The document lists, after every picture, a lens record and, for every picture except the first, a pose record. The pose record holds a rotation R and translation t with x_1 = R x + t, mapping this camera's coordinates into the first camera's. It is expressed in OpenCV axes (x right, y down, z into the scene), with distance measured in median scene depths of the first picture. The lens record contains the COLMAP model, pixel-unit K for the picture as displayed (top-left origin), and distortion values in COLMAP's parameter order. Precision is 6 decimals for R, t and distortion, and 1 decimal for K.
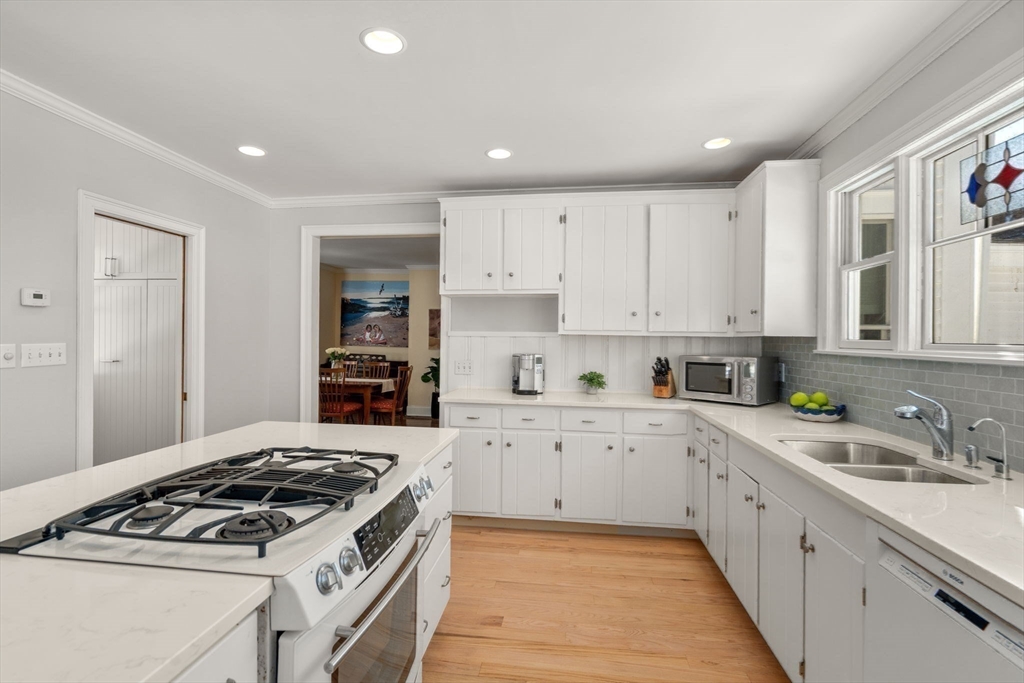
lens RADIAL K [[473.3, 0, 504.2], [0, 473.3, 341.7], [0, 0, 1]] dist [-0.003704, 0.001567]
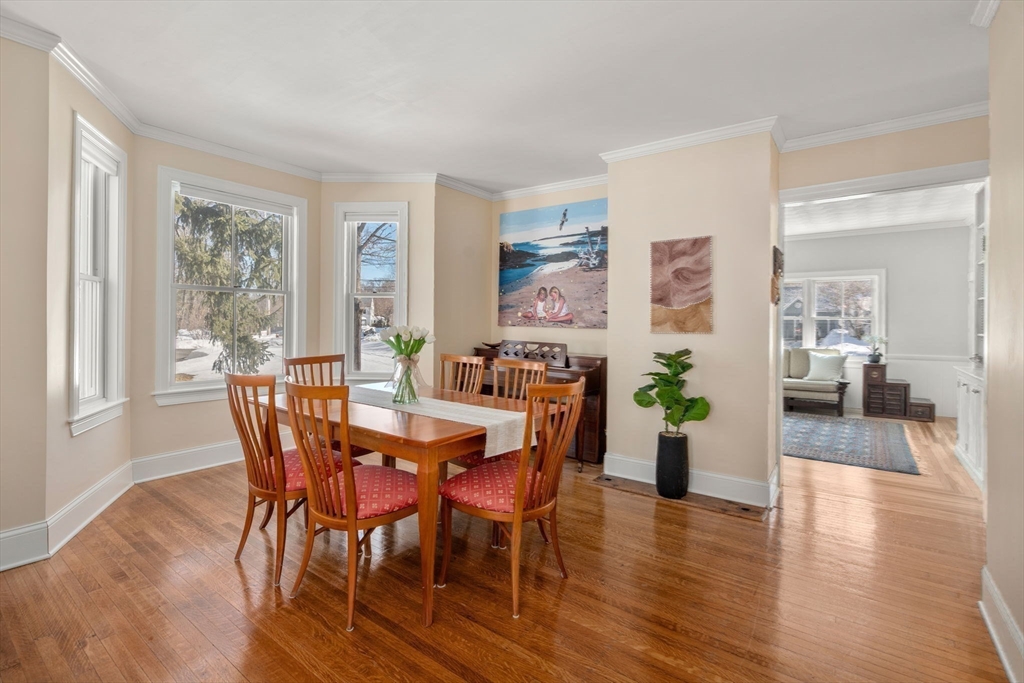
lens RADIAL K [[473.3, 0, 508.1], [0, 473.3, 323.2], [0, 0, 1]] dist [-0.003704, 0.001567]
pose [[0.874101, -0.007843, -0.485680, -0.136723], [0.002594, 0.999931, -0.011478, 0.026745], [0.485737, 0.008773, 0.874061, 1.226333]]
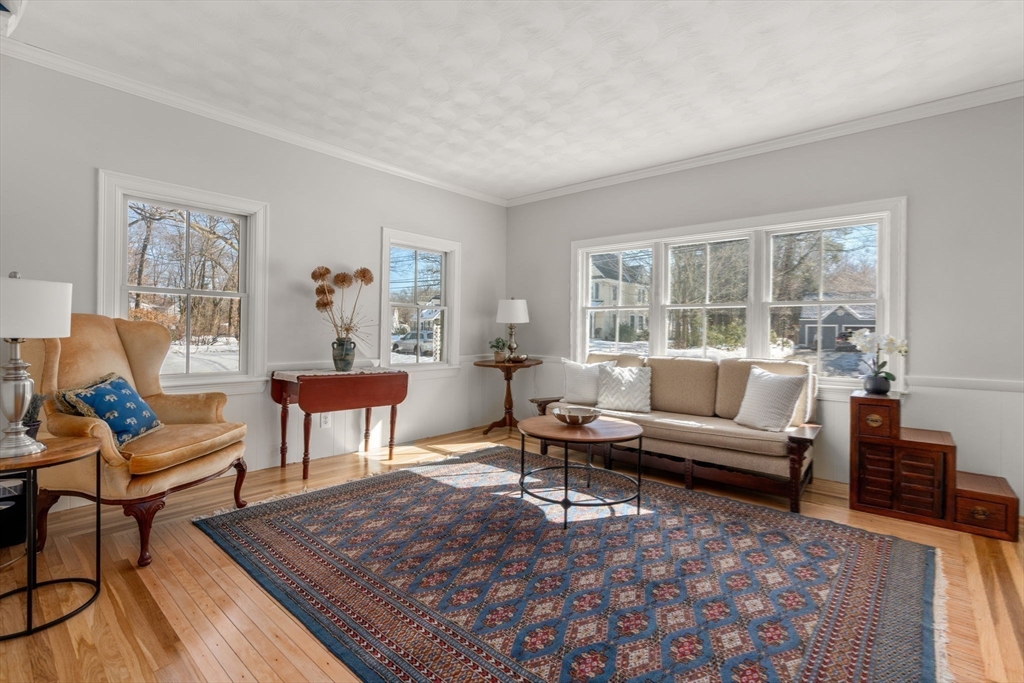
lens RADIAL K [[473.3, 0, 506.5], [0, 473.3, 337.8], [0, 0, 1]] dist [-0.003704, 0.001567]
pose [[0.834798, 0.001547, -0.550554, 0.116570], [-0.004616, 0.999981, -0.004190, 0.066648], [0.550537, 0.006039, 0.834789, 2.398826]]
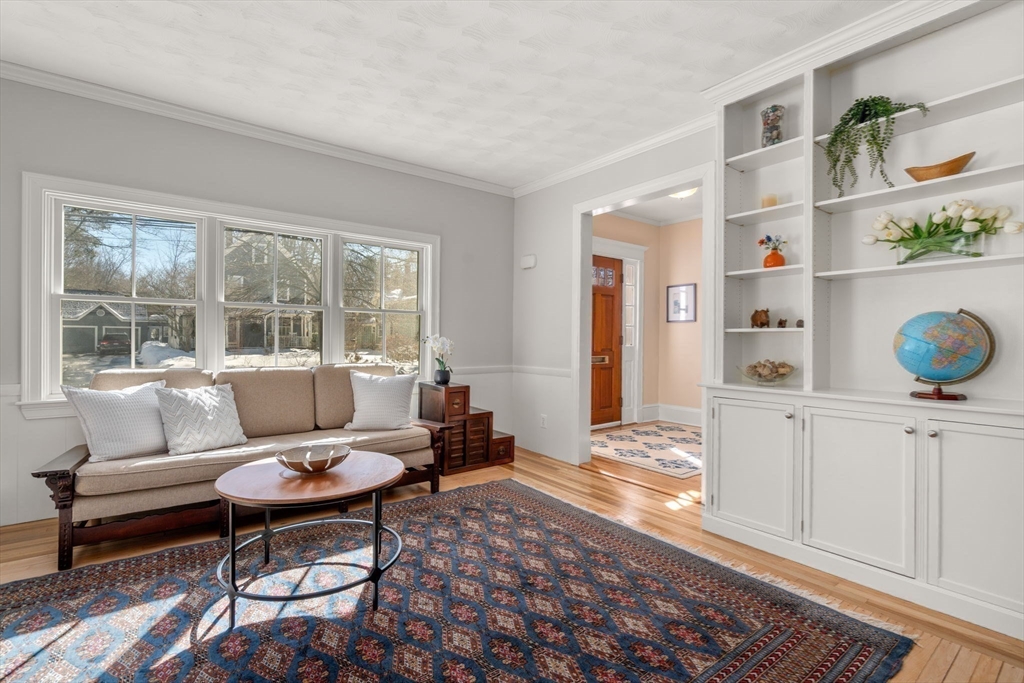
lens RADIAL K [[473.3, 0, 510.3], [0, 473.3, 336.7], [0, 0, 1]] dist [-0.003704, 0.001567]
pose [[0.705358, -0.008670, 0.708798, -0.463562], [0.012453, 0.999922, -0.000162, 0.052099], [-0.708742, 0.008941, 0.705411, 2.567917]]
